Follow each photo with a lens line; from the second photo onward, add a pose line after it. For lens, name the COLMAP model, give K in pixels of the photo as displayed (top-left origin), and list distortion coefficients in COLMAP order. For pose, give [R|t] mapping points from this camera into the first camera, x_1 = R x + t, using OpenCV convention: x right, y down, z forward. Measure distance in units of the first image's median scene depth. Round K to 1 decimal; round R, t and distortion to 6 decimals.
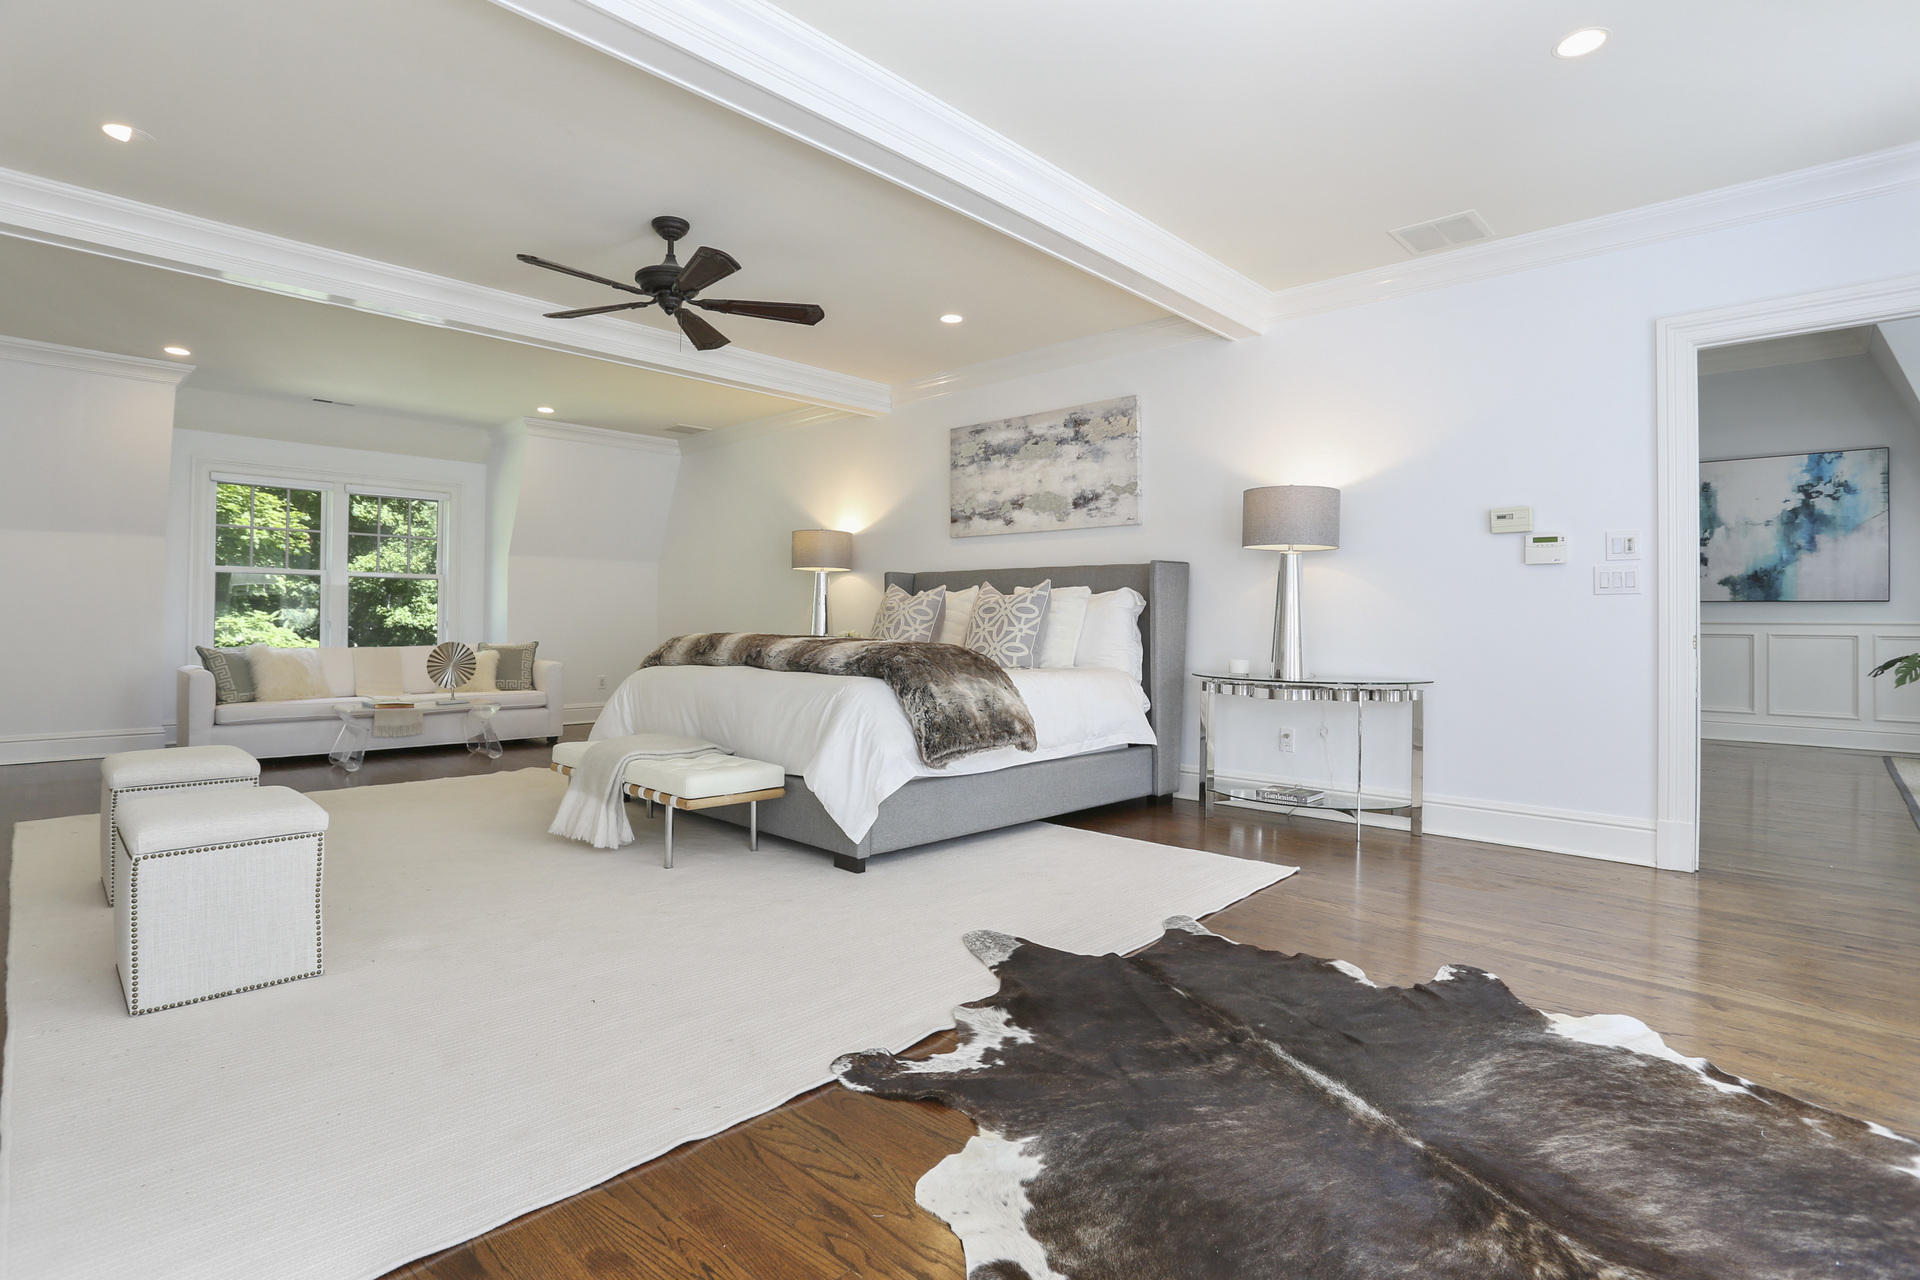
lens RADIAL K [[933.9, 0, 1032.9], [0, 933.9, 605.3], [0, 0, 1]] dist [-0.007418, -0.003404]
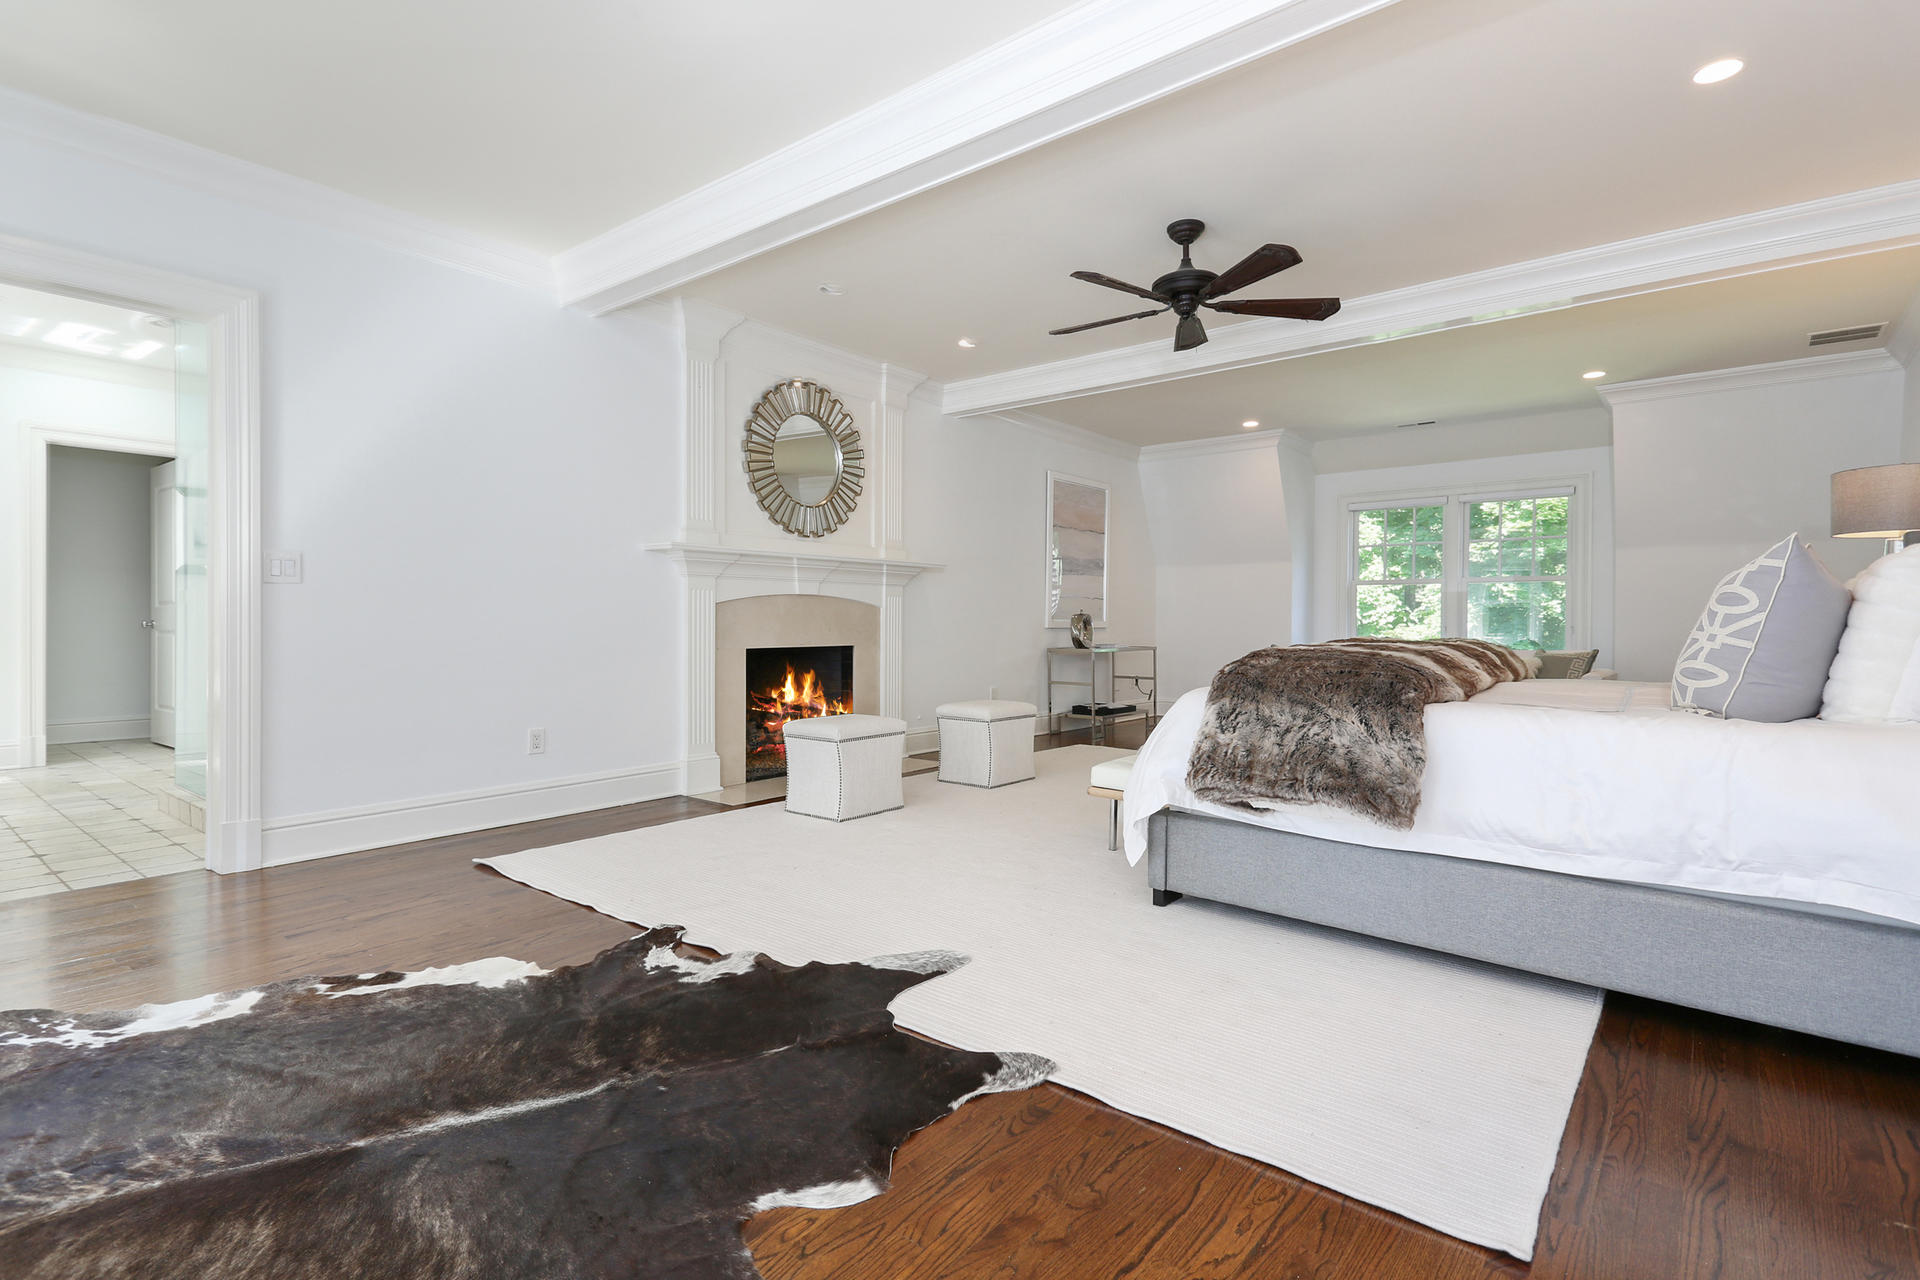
lens RADIAL K [[933.9, 0, 948.4], [0, 933.9, 627.5], [0, 0, 1]] dist [-0.007418, -0.003404]
pose [[0.037881, 0.008491, -0.999246, 1.216045], [0.008491, 0.999925, 0.008818, 0.031545], [0.999246, -0.008818, 0.037806, 1.372488]]
